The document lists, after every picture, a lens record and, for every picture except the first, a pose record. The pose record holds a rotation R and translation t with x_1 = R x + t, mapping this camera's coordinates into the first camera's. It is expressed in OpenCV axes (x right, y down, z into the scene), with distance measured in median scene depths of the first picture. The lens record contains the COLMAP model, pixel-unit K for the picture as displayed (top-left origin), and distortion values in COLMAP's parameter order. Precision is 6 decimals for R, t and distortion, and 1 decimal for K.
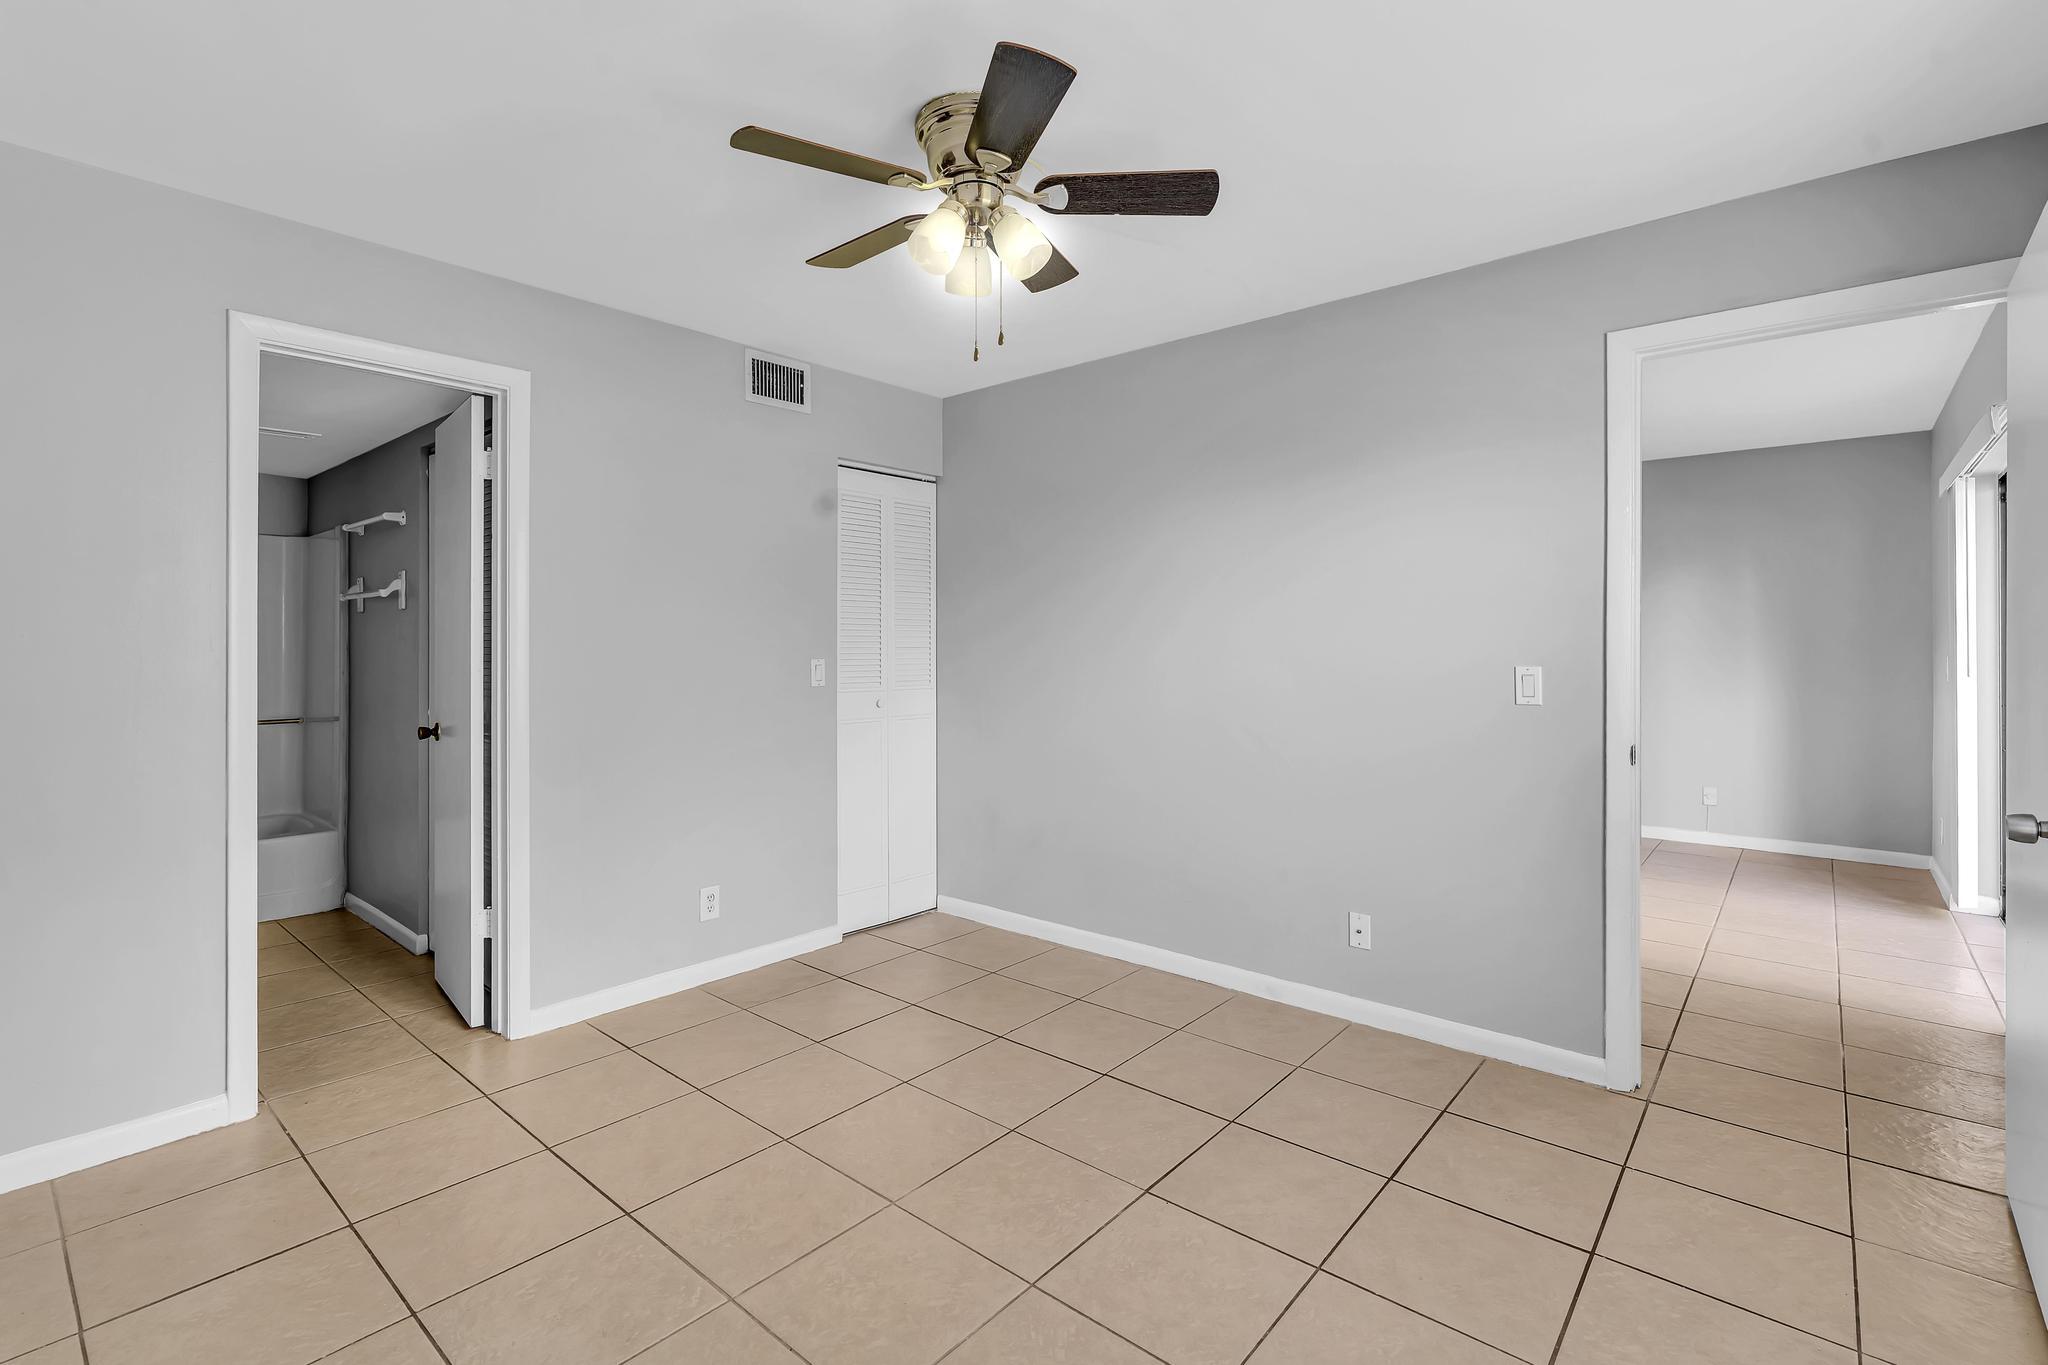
lens RADIAL K [[921.8, 0, 1026.6], [0, 921.8, 646.3], [0, 0, 1]] dist [-0.000714, 0.000166]
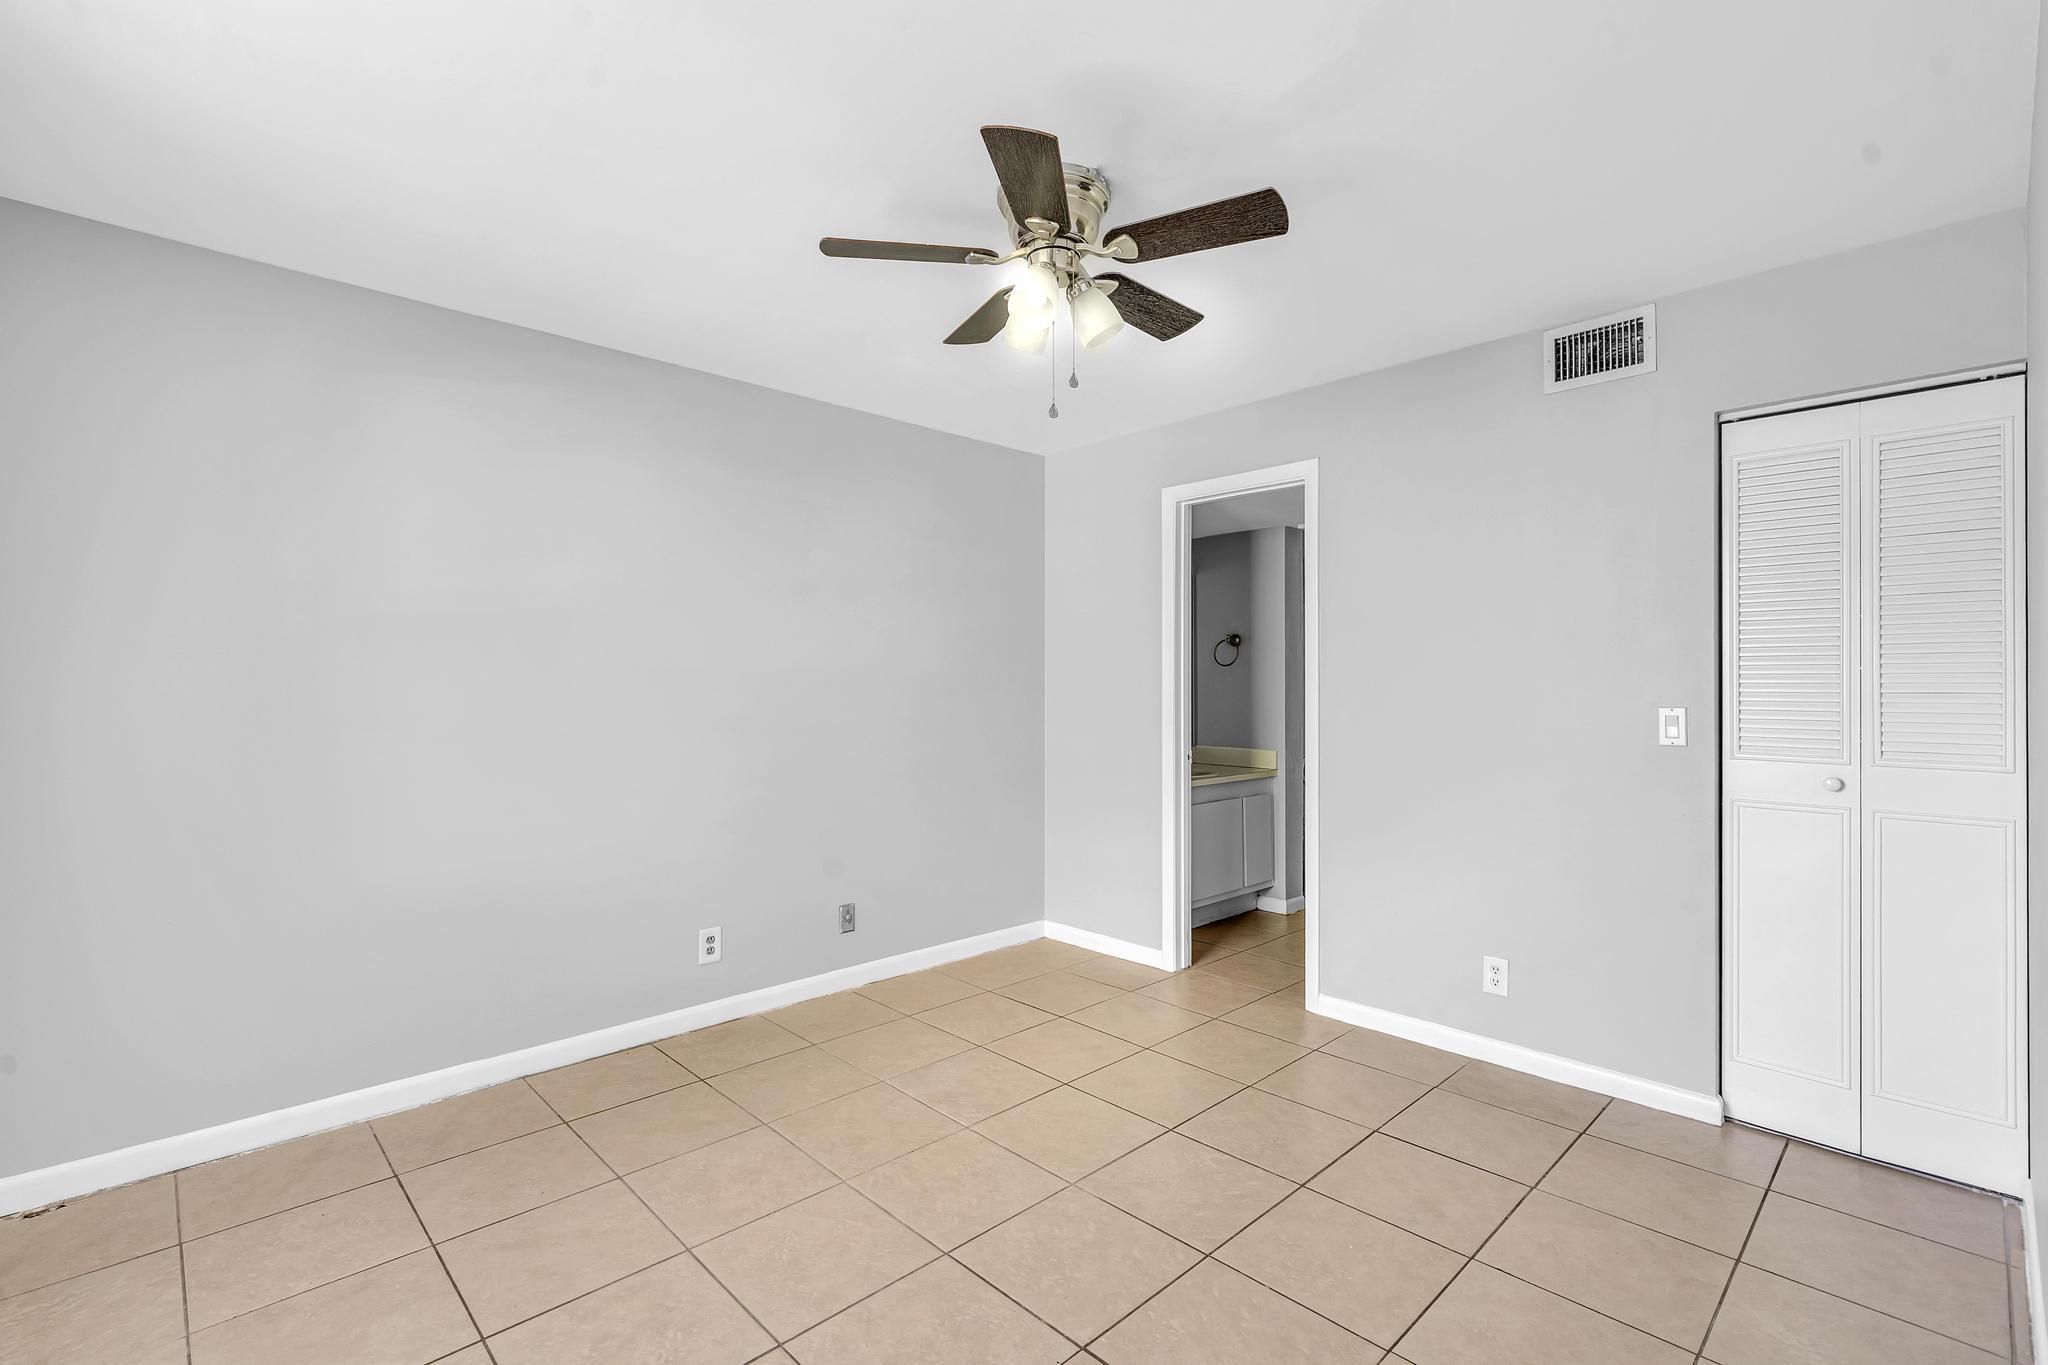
lens RADIAL K [[921.8, 0, 1023.3], [0, 921.8, 683.1], [0, 0, 1]] dist [-0.000714, 0.000166]
pose [[-0.094936, -0.003058, -0.995479, 0.682595], [-0.001114, 0.999995, -0.002966, -0.001742], [0.995483, 0.000827, -0.094939, 0.729195]]
